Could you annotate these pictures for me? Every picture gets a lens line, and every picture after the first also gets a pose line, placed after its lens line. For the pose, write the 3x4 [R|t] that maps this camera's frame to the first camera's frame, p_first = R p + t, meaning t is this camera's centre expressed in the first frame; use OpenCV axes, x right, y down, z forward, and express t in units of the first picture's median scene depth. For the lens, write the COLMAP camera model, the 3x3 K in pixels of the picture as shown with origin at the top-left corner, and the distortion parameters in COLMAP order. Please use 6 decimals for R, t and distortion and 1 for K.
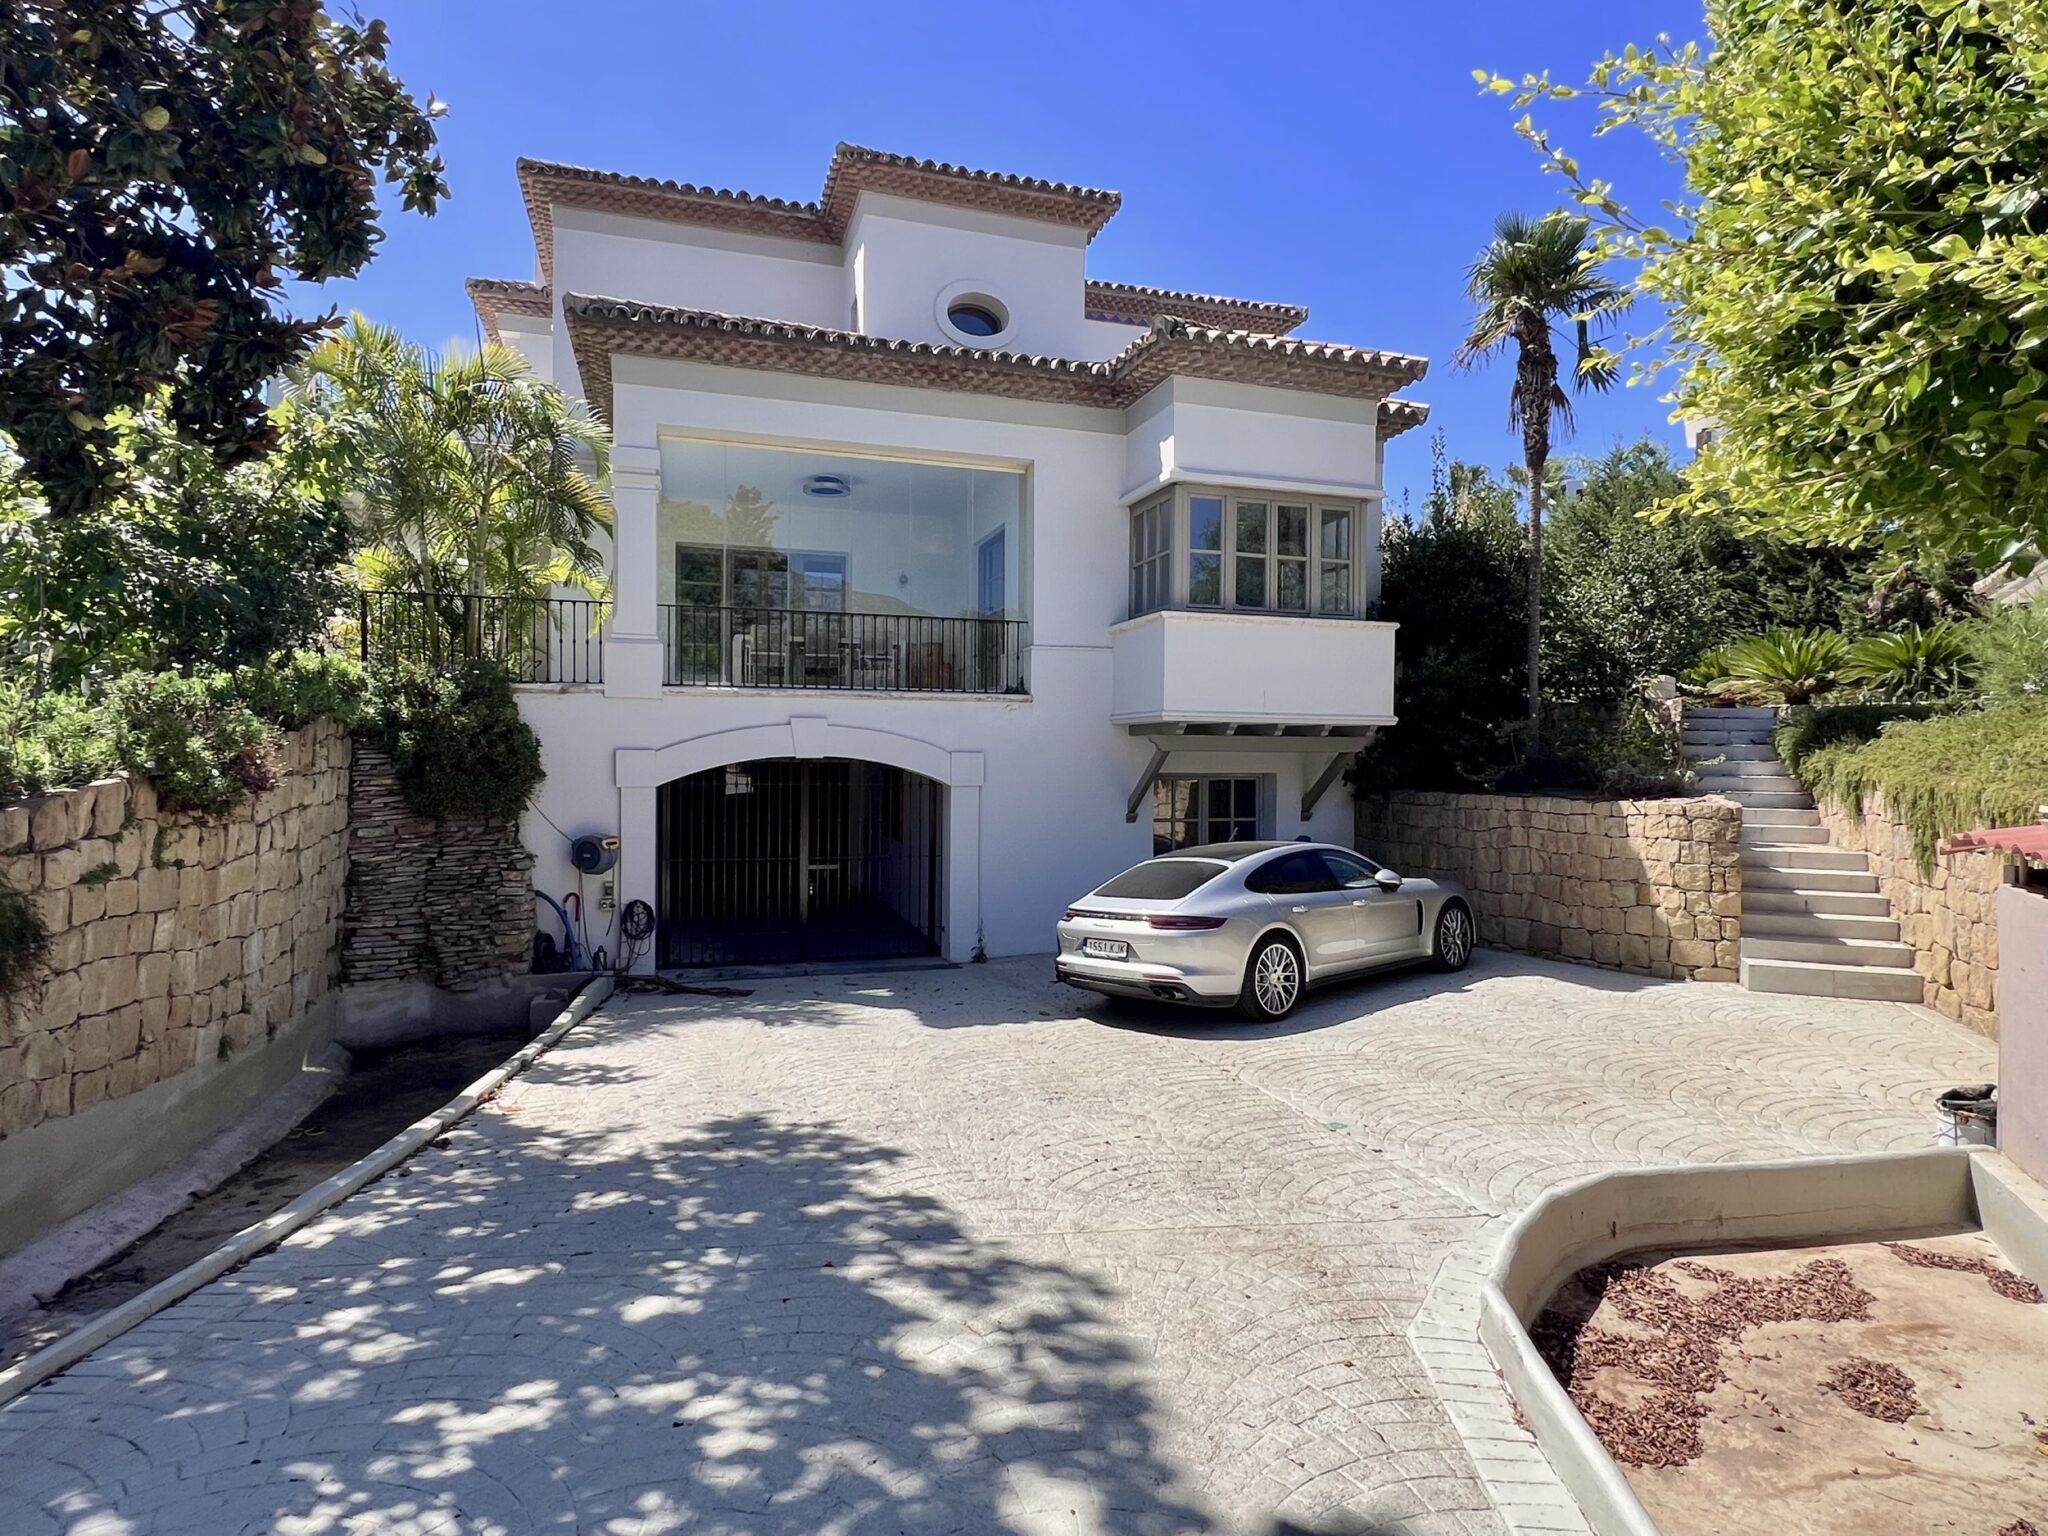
lens RADIAL K [[1075.7, 0, 1019.5], [0, 1075.7, 775.3], [0, 0, 1]] dist [-0.007298, 0.001141]
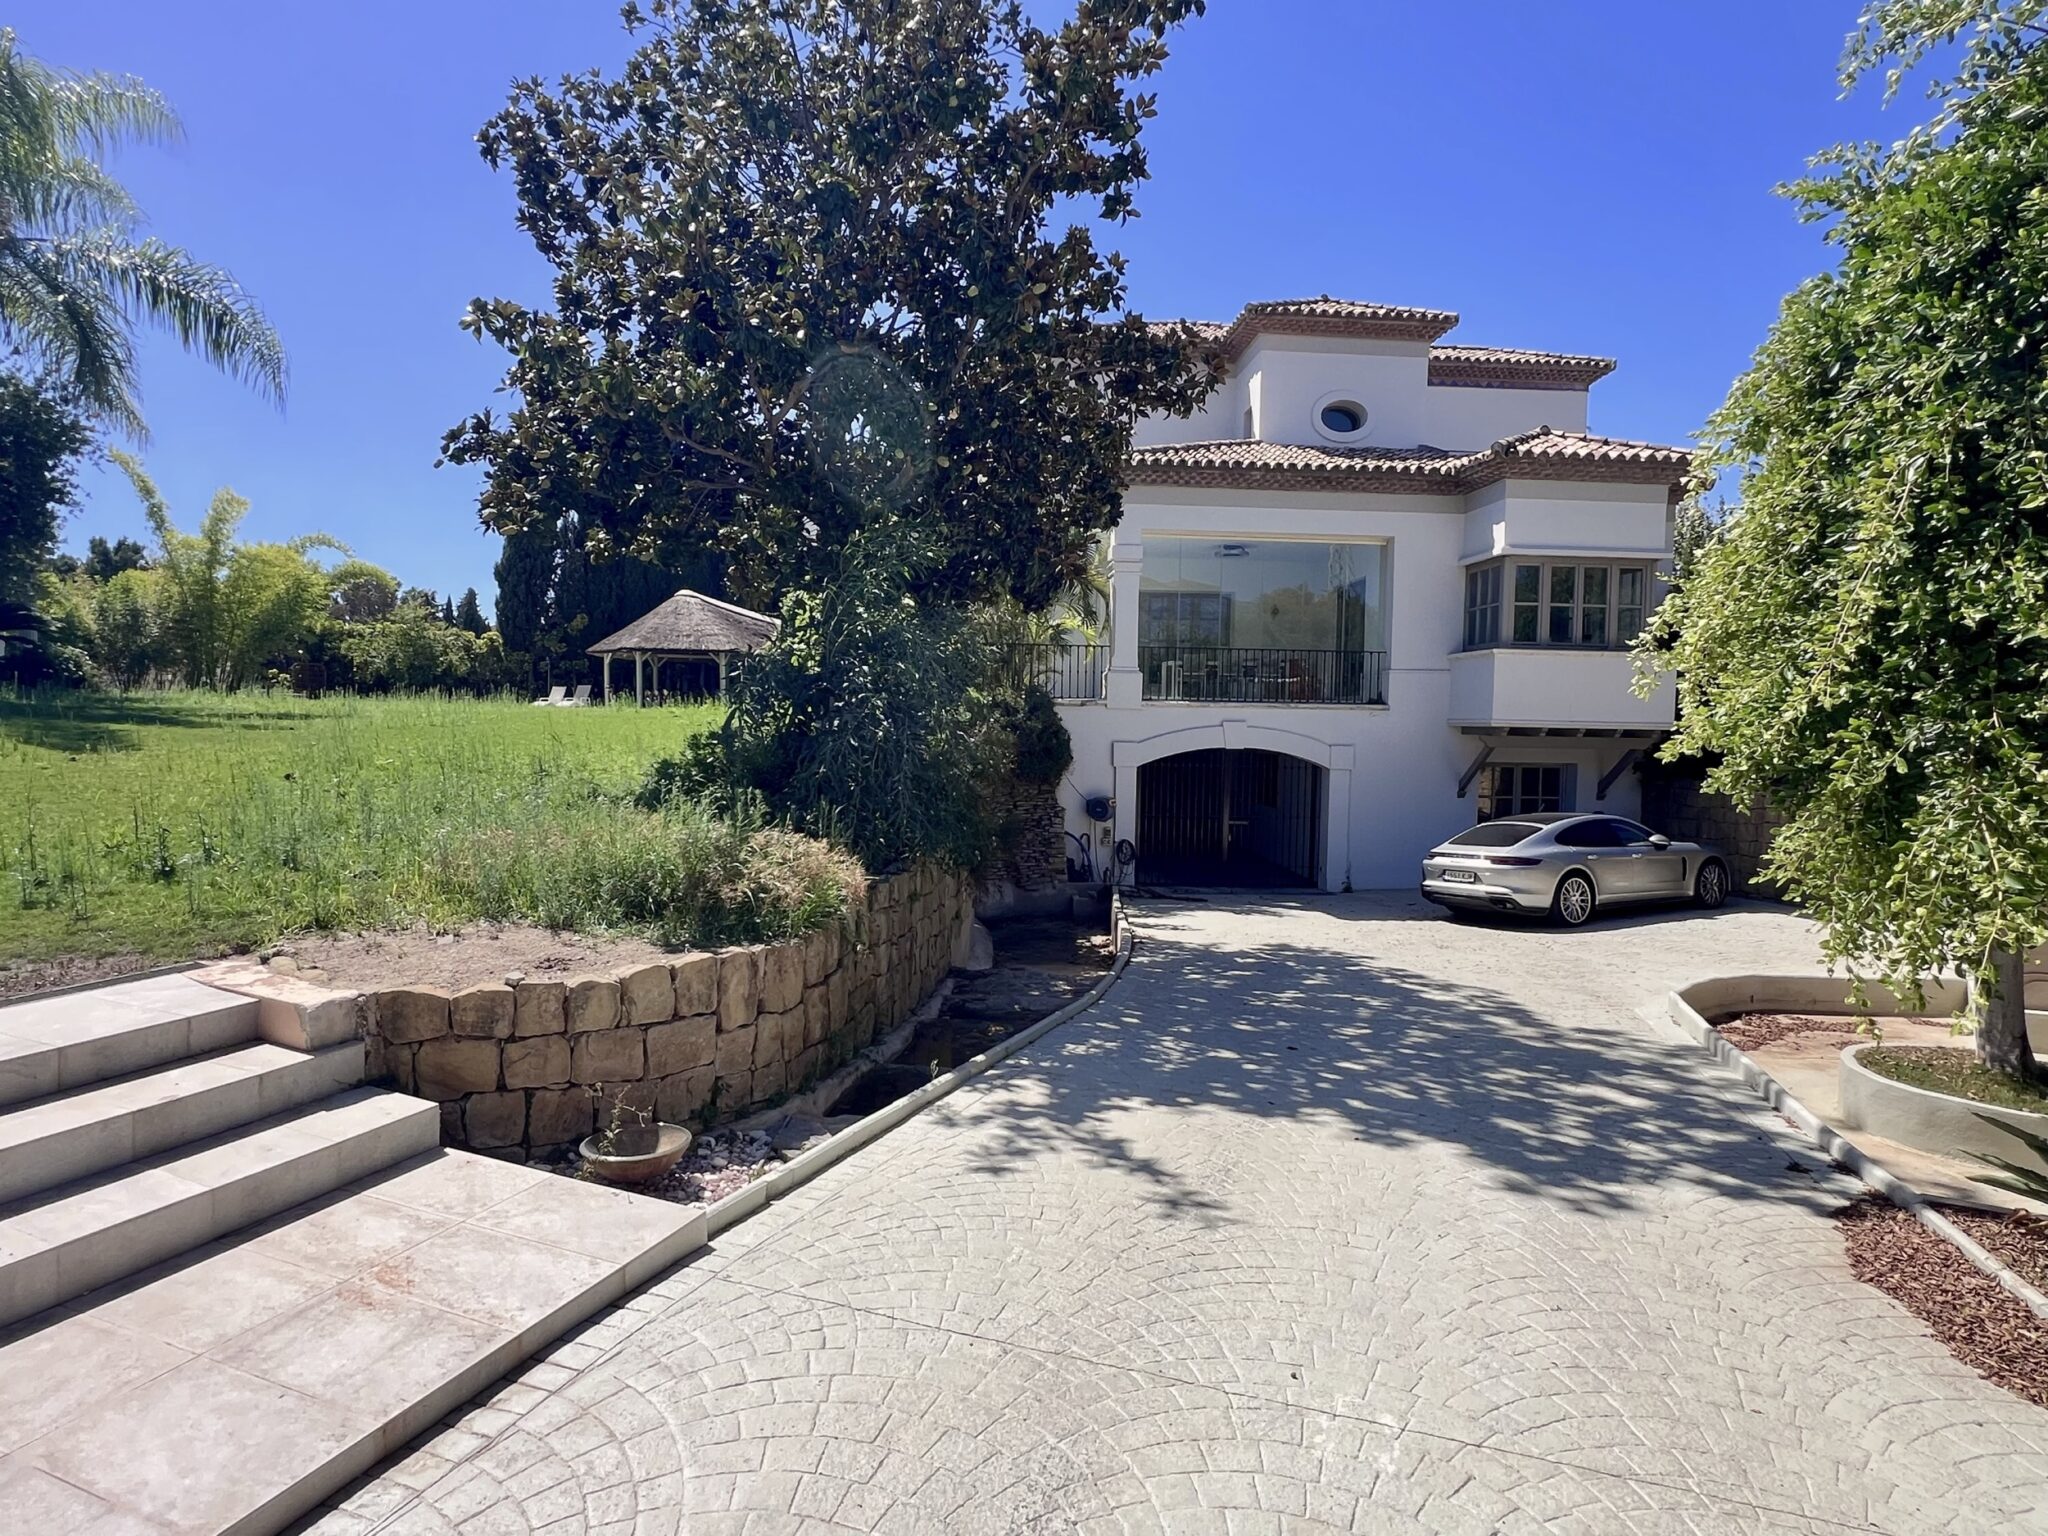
lens RADIAL K [[1075.7, 0, 1019.5], [0, 1075.7, 775.3], [0, 0, 1]] dist [-0.007298, 0.001141]
pose [[0.971395, 0.021382, -0.236505, -0.133561], [-0.014406, 0.999410, 0.031185, -0.021628], [0.237032, -0.026886, 0.971130, -0.519525]]
